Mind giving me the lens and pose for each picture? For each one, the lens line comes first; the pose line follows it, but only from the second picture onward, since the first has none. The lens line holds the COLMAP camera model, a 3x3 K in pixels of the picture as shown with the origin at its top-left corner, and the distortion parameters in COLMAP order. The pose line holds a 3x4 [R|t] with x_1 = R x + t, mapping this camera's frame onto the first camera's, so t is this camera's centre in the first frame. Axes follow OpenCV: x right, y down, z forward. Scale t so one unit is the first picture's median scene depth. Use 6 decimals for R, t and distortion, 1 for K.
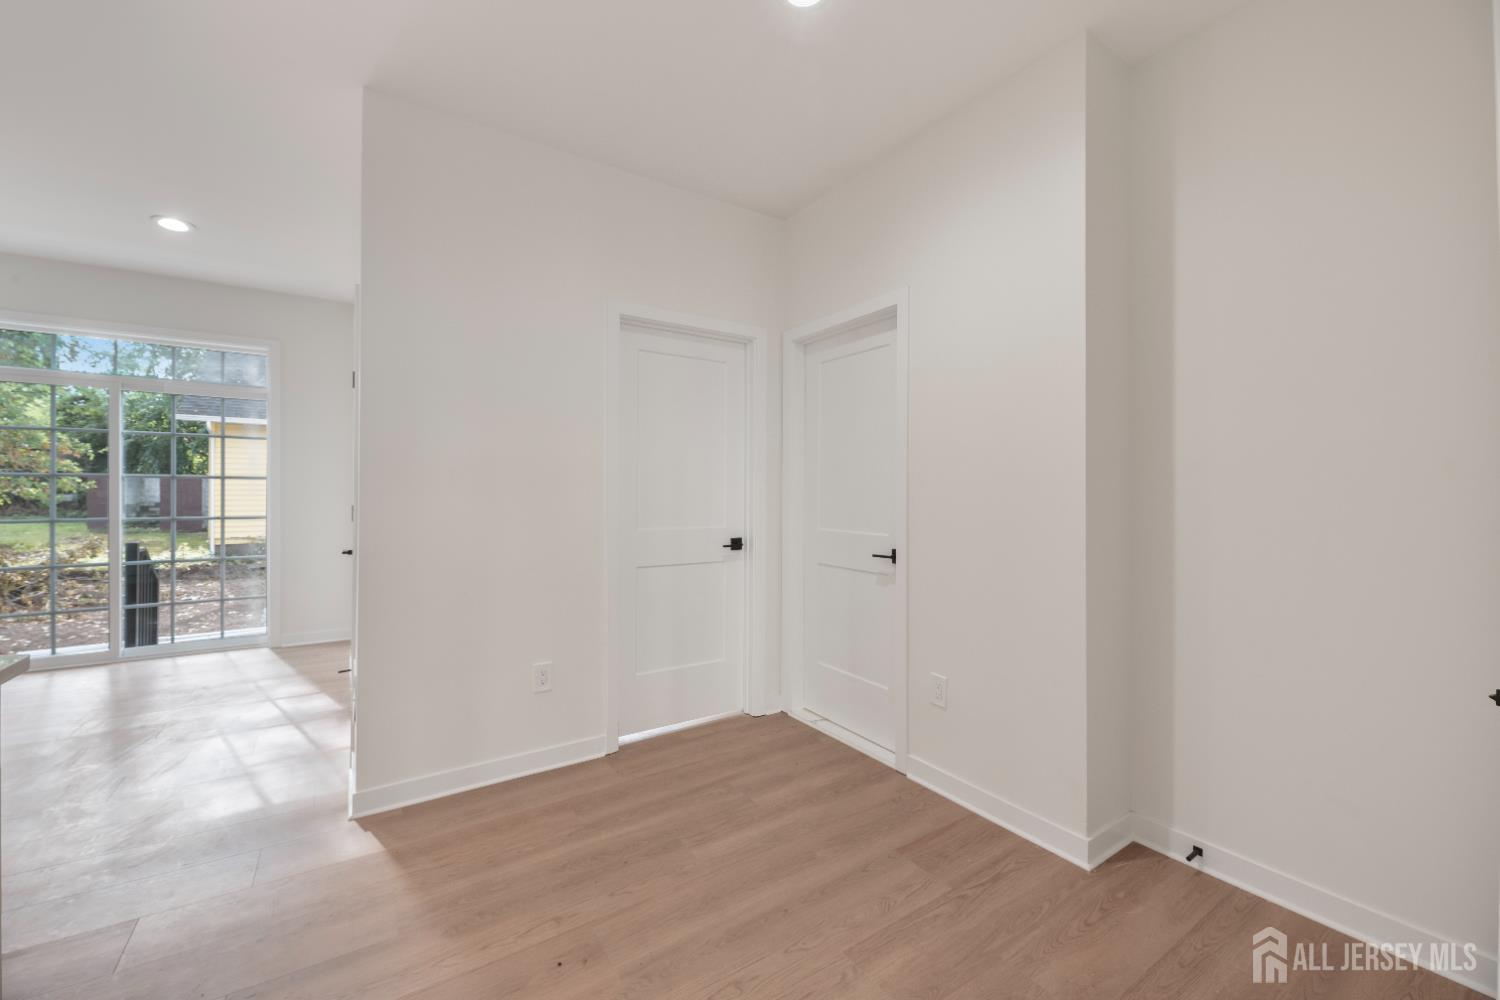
lens RADIAL K [[594.7, 0, 748.7], [0, 594.7, 495.5], [0, 0, 1]] dist [0.002037, -0.003521]
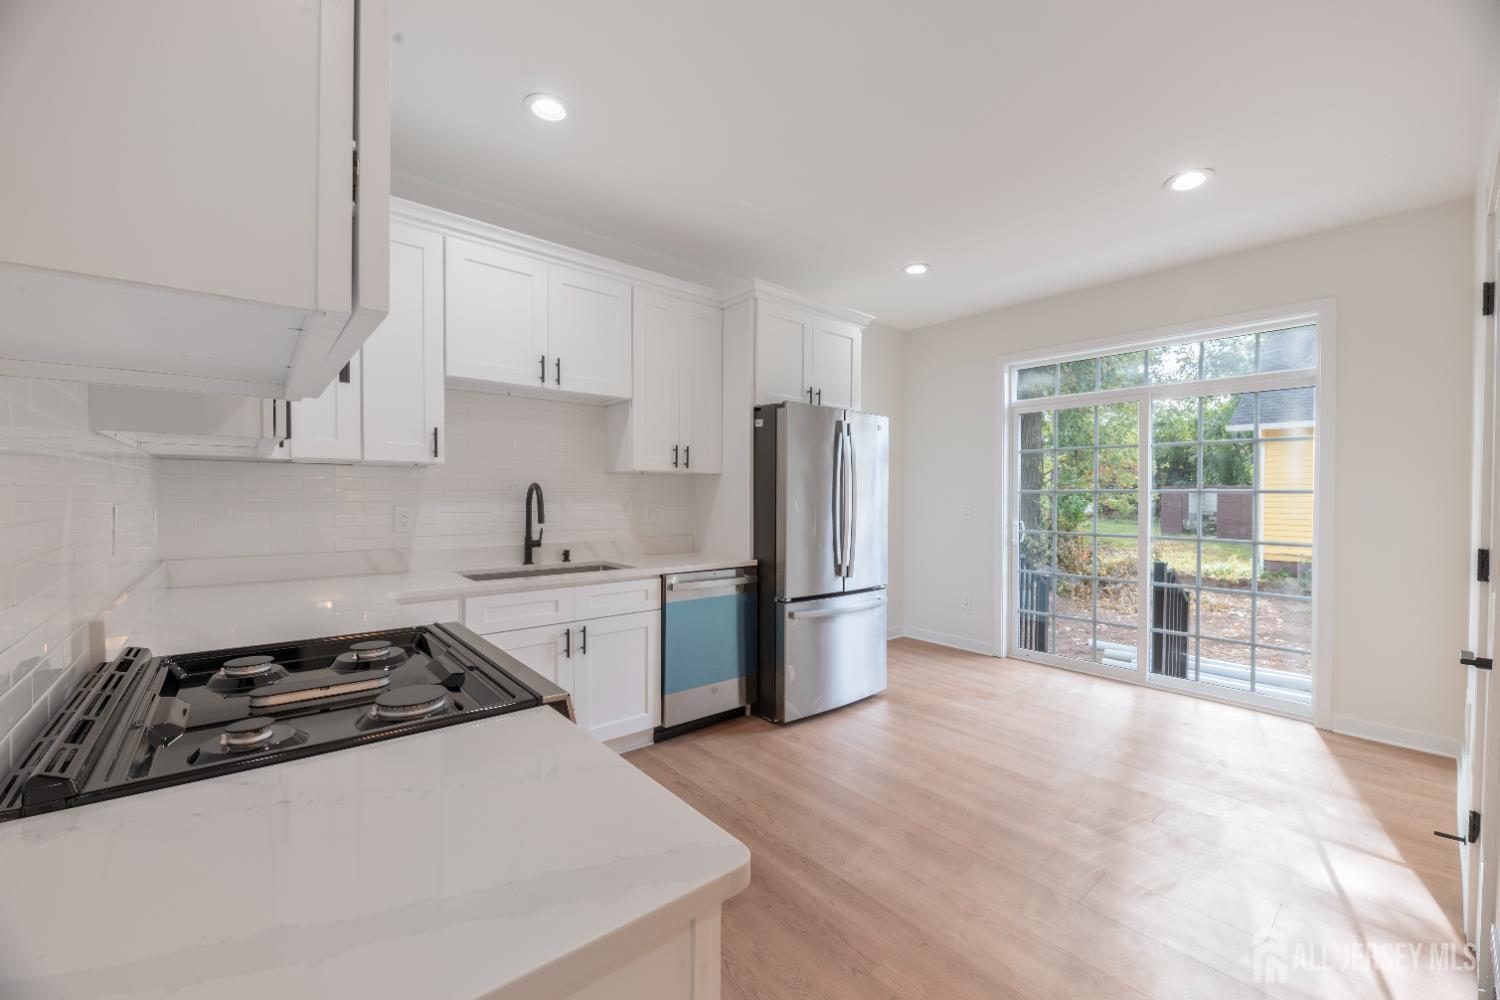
lens RADIAL K [[594.7, 0, 748.7], [0, 594.7, 495.5], [0, 0, 1]] dist [0.002037, -0.003521]
pose [[0.116302, 0.000655, -0.993214, -0.175337], [-0.016774, 0.999858, -0.001305, -0.013640], [0.993072, 0.016812, 0.116297, 0.235362]]
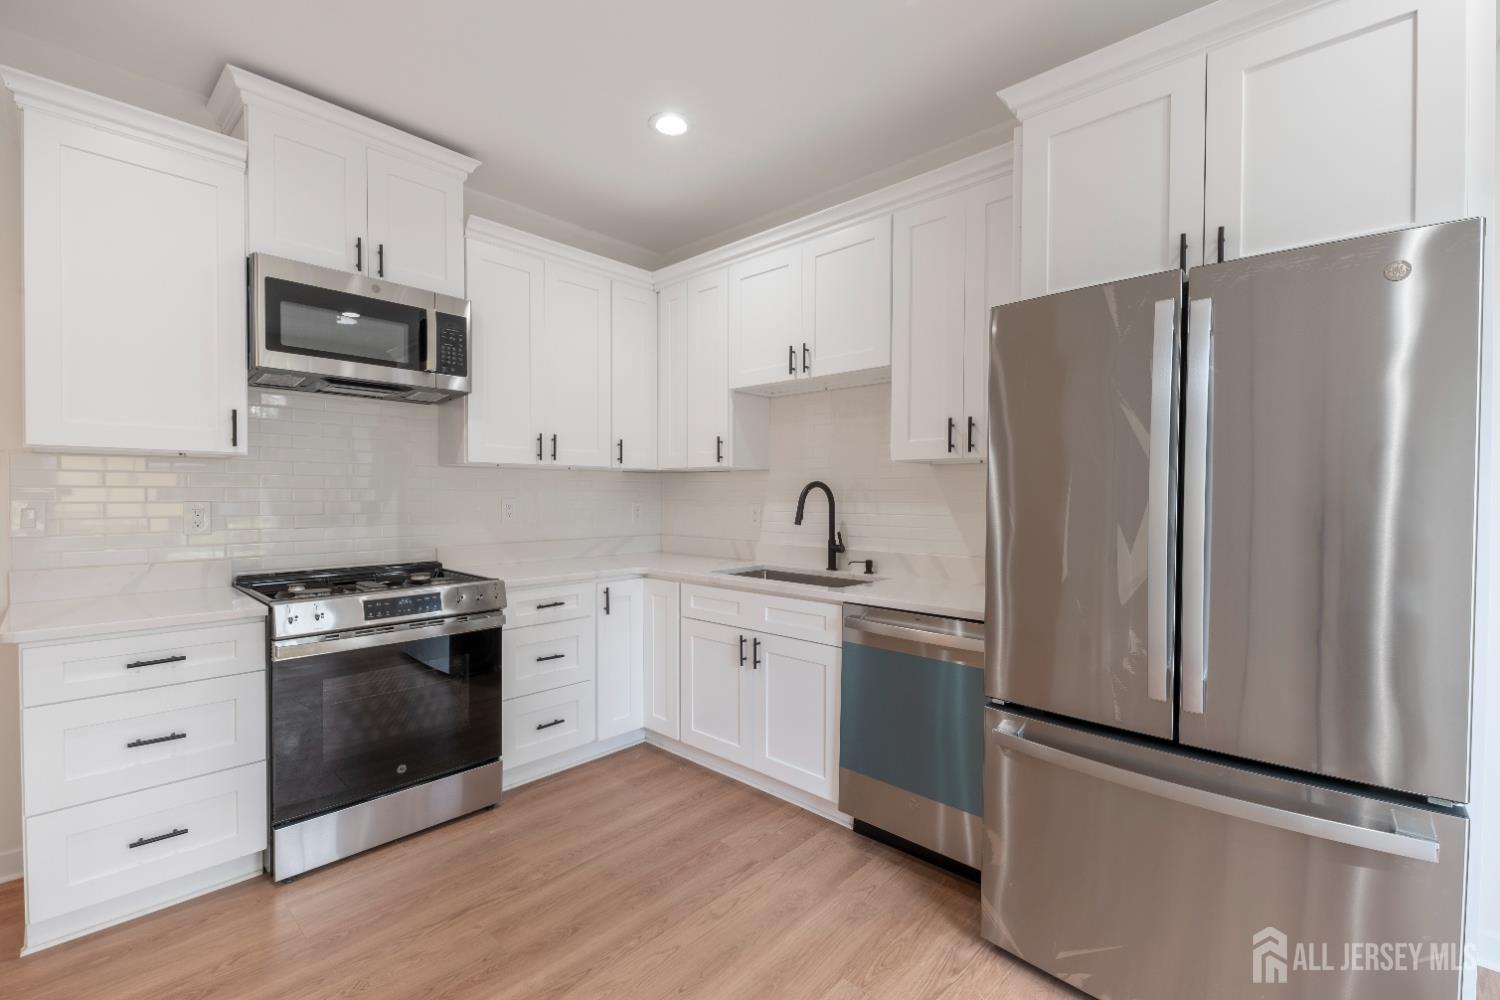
lens RADIAL K [[628.4, 0, 750.0], [0, 628.4, 500.0], [0, 0, 1]] dist [-0.020478, -0.000009]
pose [[-0.970401, -0.013009, -0.241148, -0.628121], [-0.015790, 0.999829, 0.009604, -0.010655], [0.240982, 0.013128, -0.970441, 0.678200]]
